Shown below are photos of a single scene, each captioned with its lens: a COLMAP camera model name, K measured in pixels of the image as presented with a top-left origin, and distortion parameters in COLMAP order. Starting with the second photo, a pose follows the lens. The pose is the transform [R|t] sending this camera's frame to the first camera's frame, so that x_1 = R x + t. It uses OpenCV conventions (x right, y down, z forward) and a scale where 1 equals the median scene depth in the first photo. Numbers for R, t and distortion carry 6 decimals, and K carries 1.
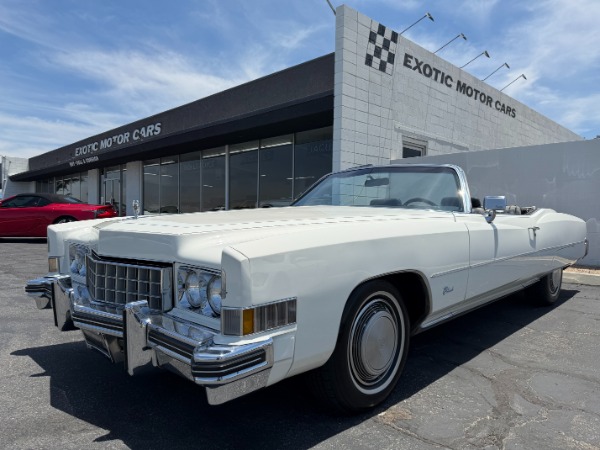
lens RADIAL K [[430.7, 0, 292.3], [0, 430.7, 227.5], [0, 0, 1]] dist [0.002440, -0.001864]
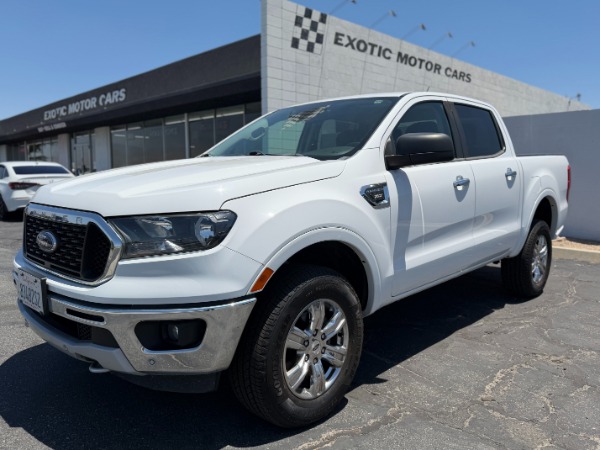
lens RADIAL K [[480.6, 0, 300.0], [0, 480.6, 225.0], [0, 0, 1]] dist [-0.000377, 0.001208]
pose [[0.999926, -0.011843, -0.002739, 0.147537], [0.012024, 0.996734, 0.079850, -0.019808], [0.001784, -0.079877, 0.996803, -0.197634]]
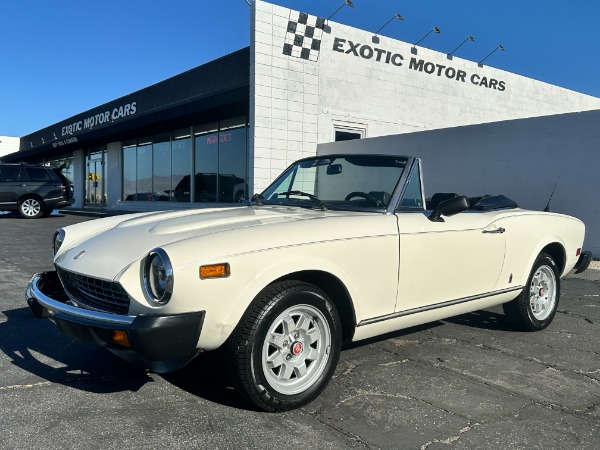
lens RADIAL K [[549.2, 0, 293.9], [0, 549.2, 226.5], [0, 0, 1]] dist [0.009058, 0.002668]
pose [[0.993230, 0.006001, -0.116008, 0.274597], [-0.003773, 0.999804, 0.019415, 0.010790], [0.116102, -0.018846, 0.993058, -0.256324]]
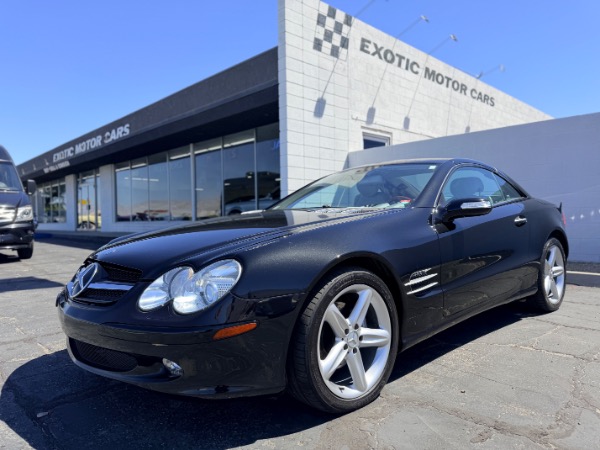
lens RADIAL K [[429.3, 0, 297.1], [0, 429.3, 225.5], [0, 0, 1]] dist [-0.001908, -0.004061]
pose [[0.999543, -0.030082, -0.003064, 0.097944], [0.030056, 0.999515, -0.008203, 0.003745], [0.003309, 0.008107, 0.999962, 0.066422]]
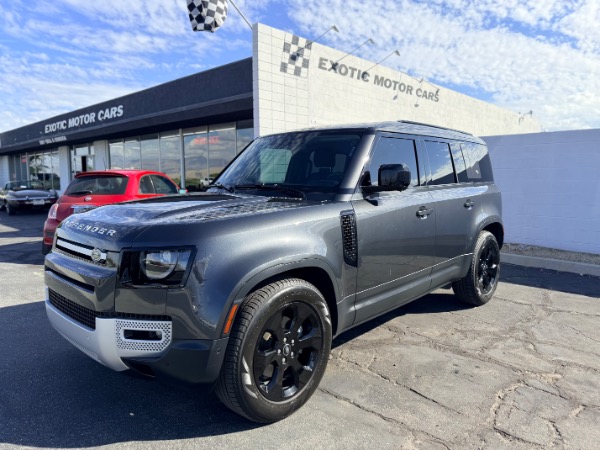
lens RADIAL K [[434.3, 0, 300.2], [0, 434.3, 223.1], [0, 0, 1]] dist [0.005034, -0.000028]
pose [[0.998905, -0.019333, 0.042595, 0.128573], [0.016052, 0.996974, 0.076054, -0.037989], [-0.043936, -0.075287, 0.996193, -0.185573]]
